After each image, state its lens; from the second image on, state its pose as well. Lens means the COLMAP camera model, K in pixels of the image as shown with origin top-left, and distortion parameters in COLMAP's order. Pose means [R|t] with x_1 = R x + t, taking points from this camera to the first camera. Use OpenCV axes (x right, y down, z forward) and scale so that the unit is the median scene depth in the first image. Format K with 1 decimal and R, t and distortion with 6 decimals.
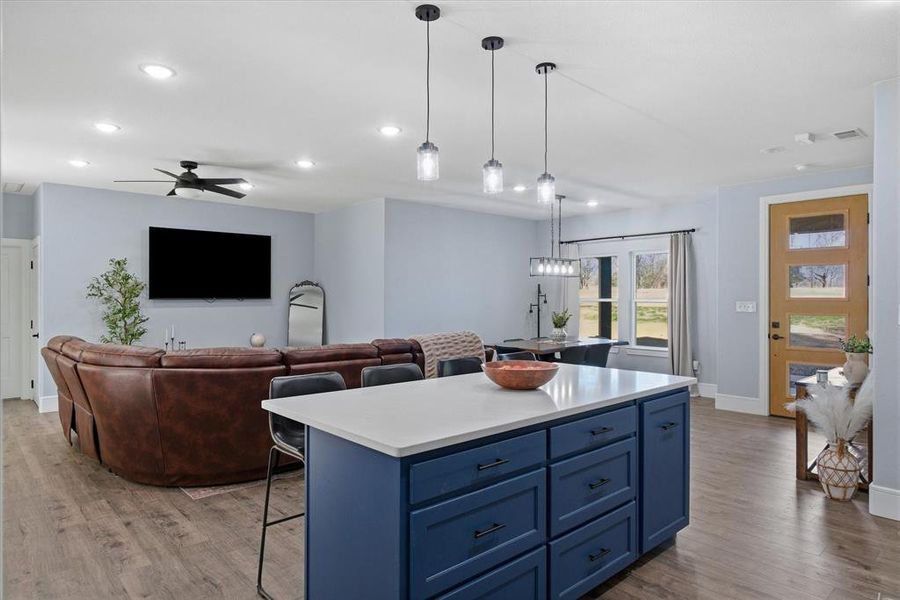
lens RADIAL K [[540.3, 0, 447.7], [0, 540.3, 298.0], [0, 0, 1]] dist [-0.006727, -0.001230]
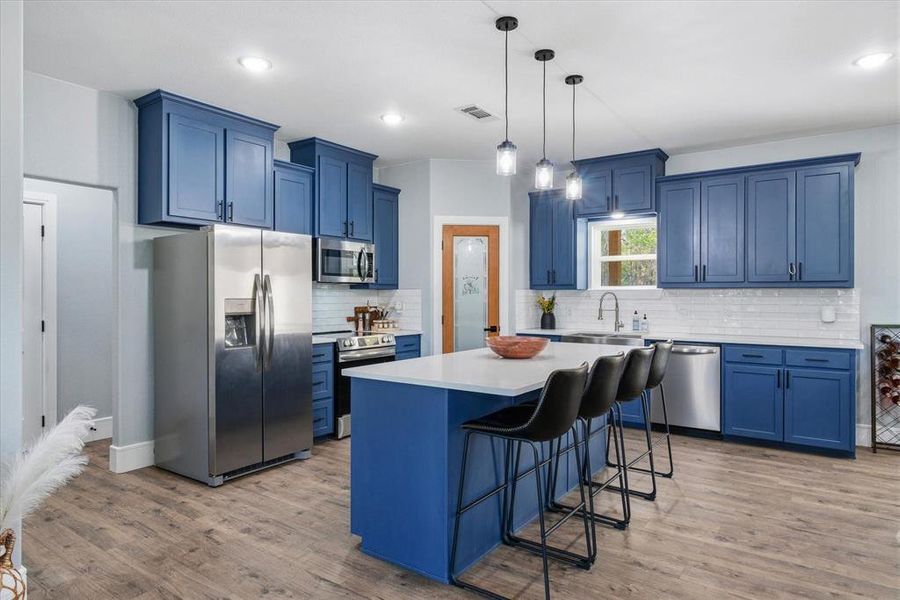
lens RADIAL K [[542.1, 0, 446.7], [0, 542.1, 295.9], [0, 0, 1]] dist [-0.001380, 0.002223]
pose [[-0.978015, -0.002229, -0.208523, 0.215355], [-0.002543, 0.999996, 0.001238, 0.011117], [0.208519, 0.001741, -0.978017, 0.858411]]
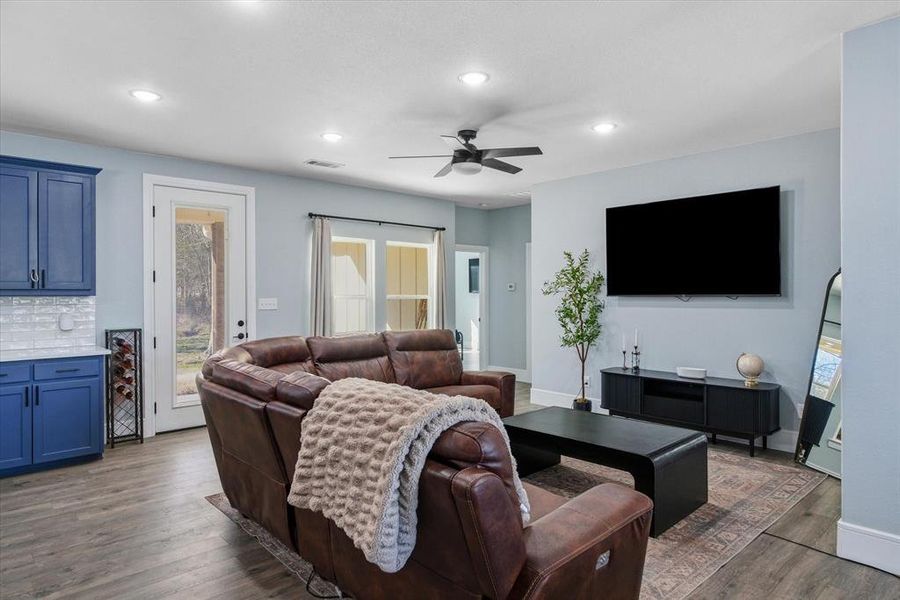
lens RADIAL K [[542.1, 0, 446.7], [0, 542.1, 295.9], [0, 0, 1]] dist [-0.001380, 0.002223]
pose [[0.003167, 0.004613, -0.999984, 0.283214], [0.001085, 0.999989, 0.004617, -0.002111], [0.999994, -0.001100, 0.003162, 0.763538]]
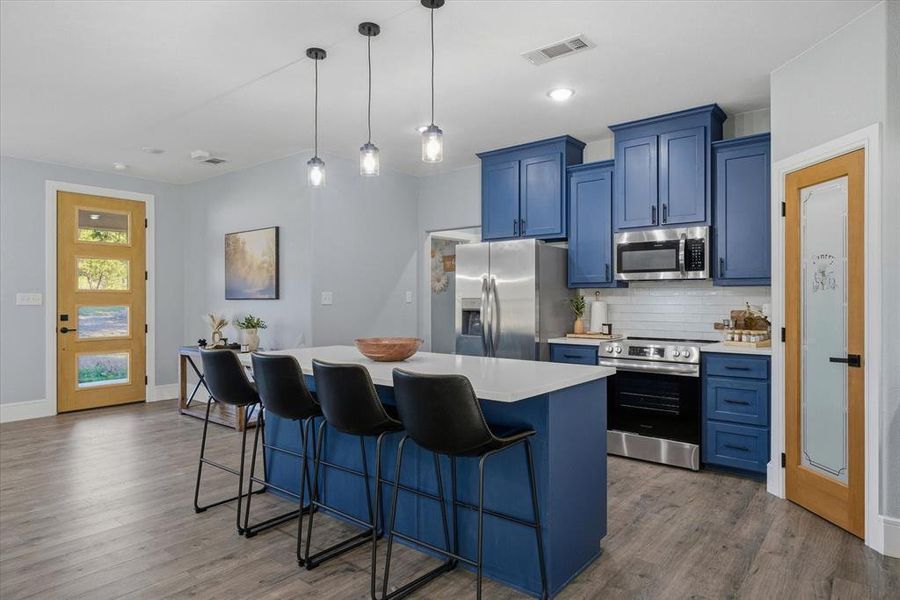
lens RADIAL K [[542.1, 0, 446.7], [0, 542.1, 295.9], [0, 0, 1]] dist [-0.001380, 0.002223]
pose [[-0.144727, 0.005766, 0.989455, -0.397888], [0.001609, 0.999983, -0.005592, 0.015905], [-0.989470, 0.000783, -0.144734, 0.418562]]
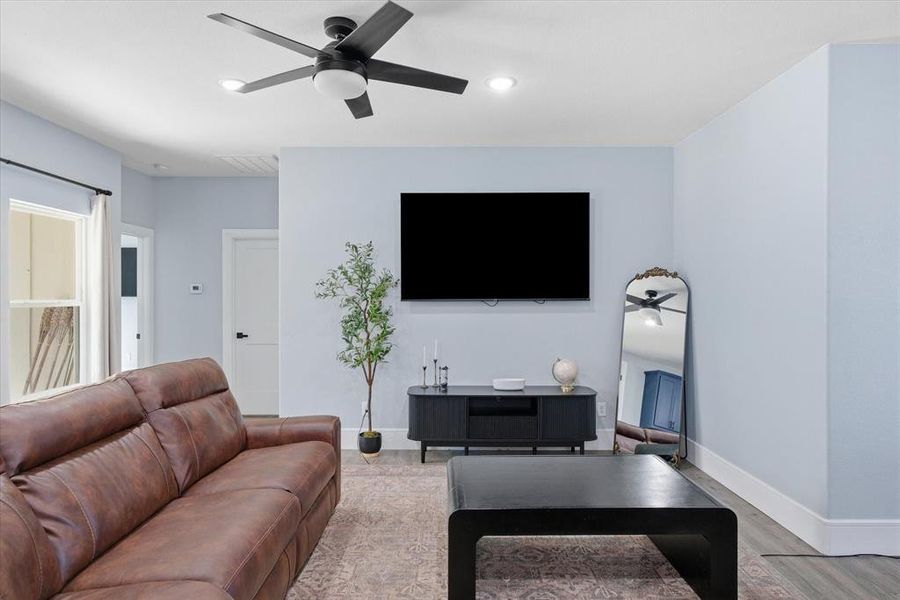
lens RADIAL K [[526.0, 0, 450.0], [0, 526.0, 300.0], [0, 0, 1]] dist [-0.003122, 0.000057]
pose [[0.730654, 0.002267, -0.682744, -0.059169], [-0.000899, 0.999997, 0.002358, -0.000335], [0.682747, -0.001109, 0.730654, 0.569558]]
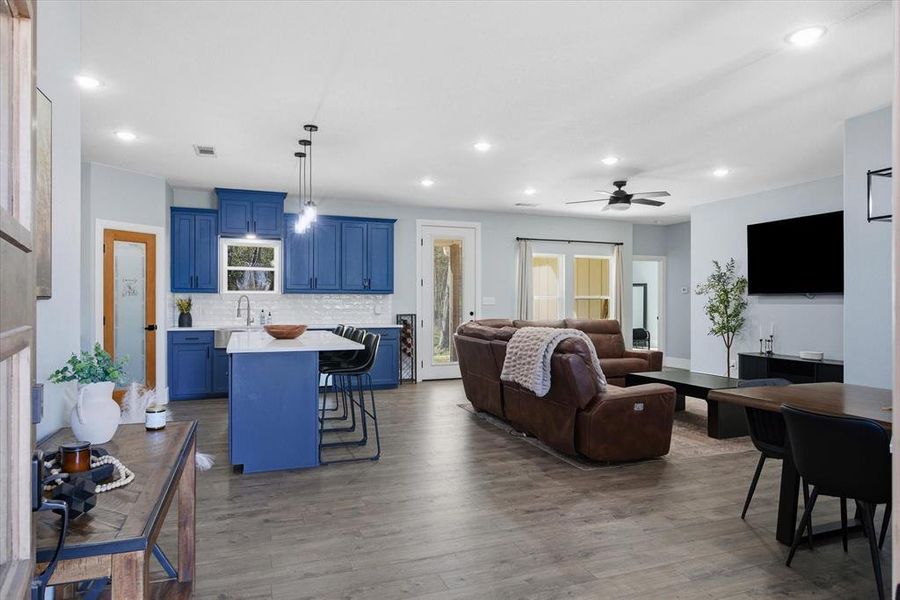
lens RADIAL K [[542.1, 0, 446.7], [0, 542.1, 295.9], [0, 0, 1]] dist [-0.001380, 0.002223]
pose [[-0.376140, -0.010565, -0.926503, 0.639499], [-0.003531, 0.999944, -0.009969, 0.016206], [0.926556, -0.000478, -0.376156, 0.869407]]
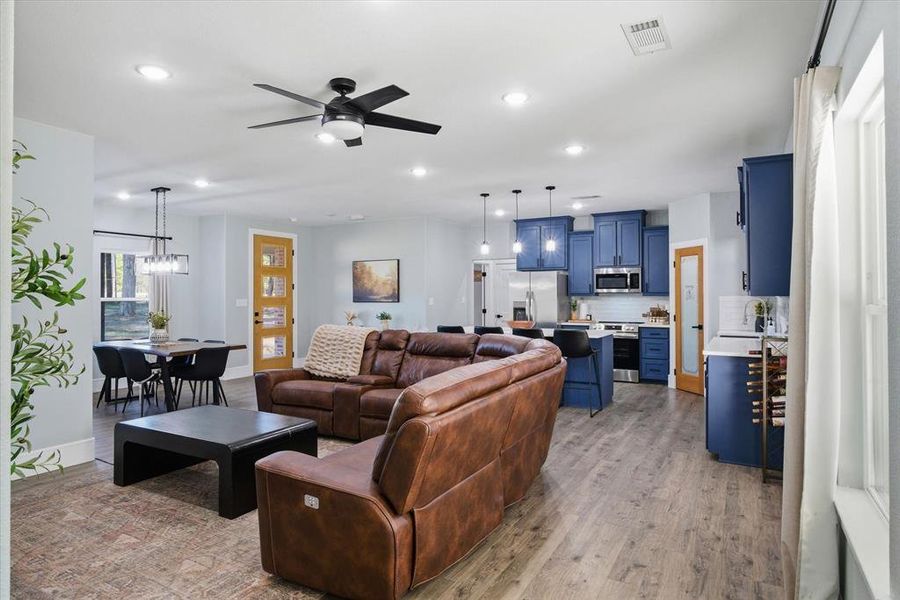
lens RADIAL K [[527.8, 0, 447.4], [0, 527.8, 286.4], [0, 0, 1]] dist [-0.017416, 0.000156]
pose [[-0.307614, 0.016313, 0.951372, -0.871140], [0.003635, 0.999866, -0.015969, -0.002236], [-0.951504, -0.001454, -0.307632, 0.848336]]
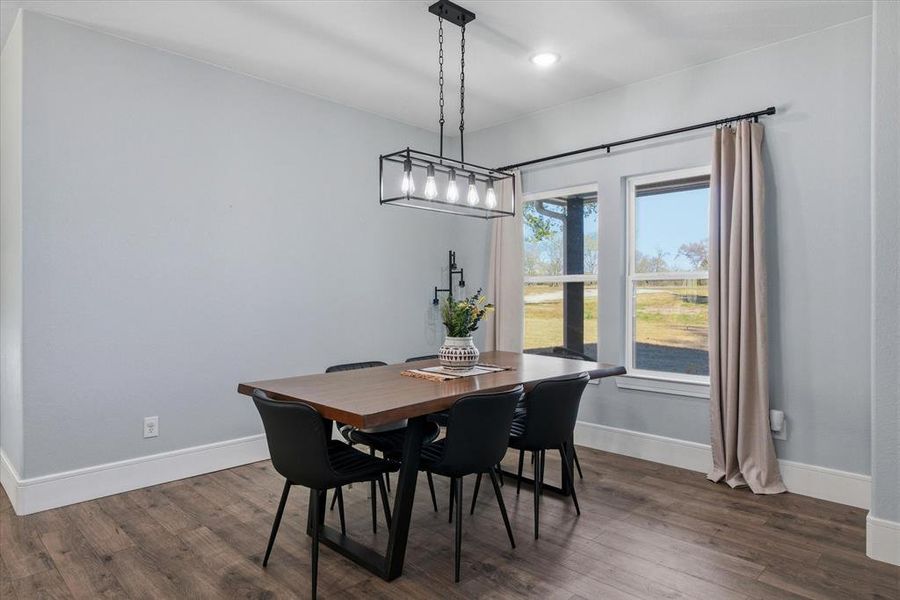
lens RADIAL K [[542.1, 0, 446.7], [0, 542.1, 295.9], [0, 0, 1]] dist [-0.001380, 0.002223]
pose [[0.998762, 0.001224, 0.049723, 0.186424], [-0.001114, 0.999997, -0.002244, 0.027398], [-0.049726, 0.002186, 0.998761, 0.626030]]
